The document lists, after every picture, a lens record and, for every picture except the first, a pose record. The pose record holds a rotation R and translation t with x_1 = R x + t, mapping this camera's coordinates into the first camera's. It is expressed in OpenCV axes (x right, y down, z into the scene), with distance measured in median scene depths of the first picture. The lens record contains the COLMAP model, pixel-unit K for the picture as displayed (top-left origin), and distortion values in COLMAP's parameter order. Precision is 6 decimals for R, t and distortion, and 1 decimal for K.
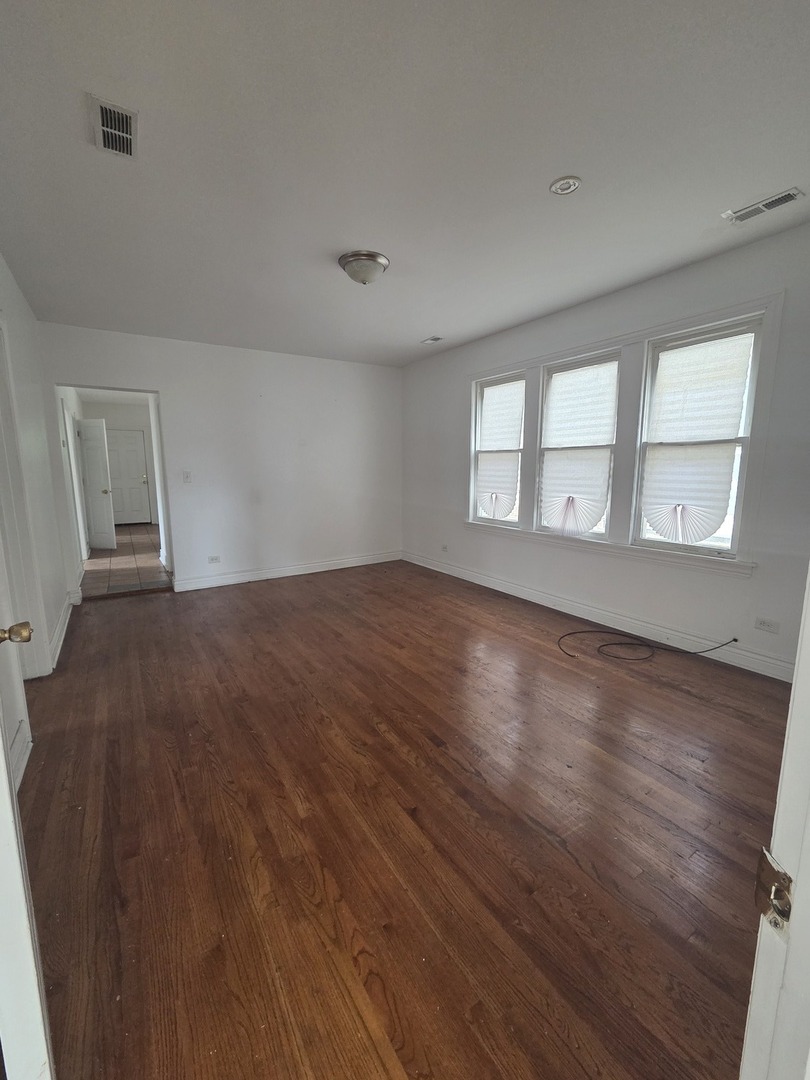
lens RADIAL K [[444.8, 0, 406.2], [0, 444.8, 537.0], [0, 0, 1]] dist [-0.001737, 0.000937]
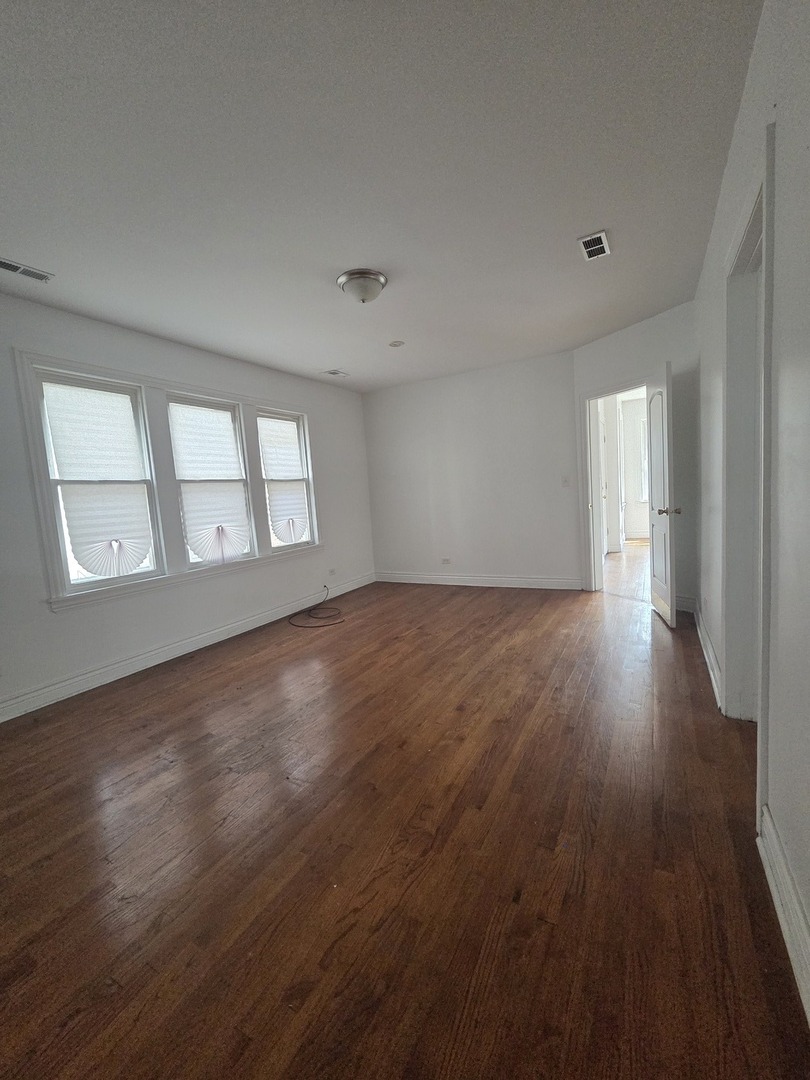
lens RADIAL K [[444.8, 0, 406.2], [0, 444.8, 537.0], [0, 0, 1]] dist [-0.001737, 0.000937]
pose [[-0.469949, -0.051268, 0.881204, -0.876800], [0.205144, 0.964633, 0.165526, -0.171457], [-0.858524, 0.258562, -0.442811, 1.250076]]
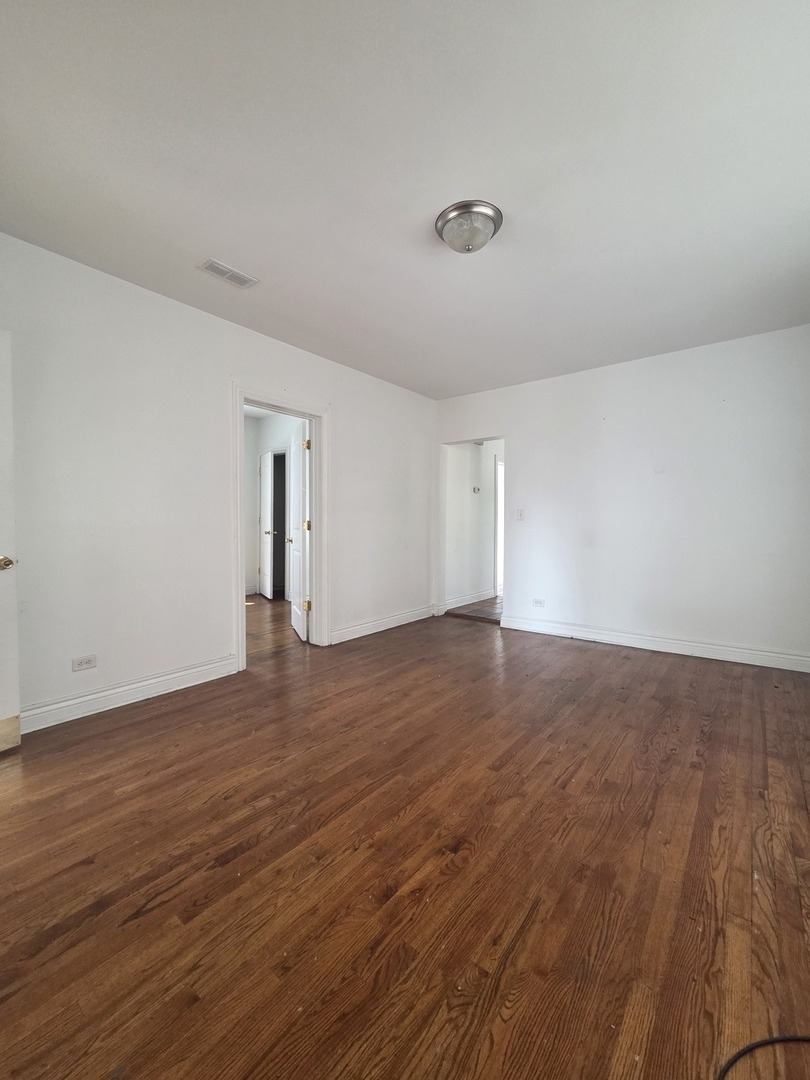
lens RADIAL K [[444.8, 0, 406.2], [0, 444.8, 537.0], [0, 0, 1]] dist [-0.001737, 0.000937]
pose [[0.331156, 0.039465, -0.942750, 0.508183], [-0.148719, 0.988820, -0.010846, -0.050061], [0.931783, 0.143797, 0.333323, 0.594366]]
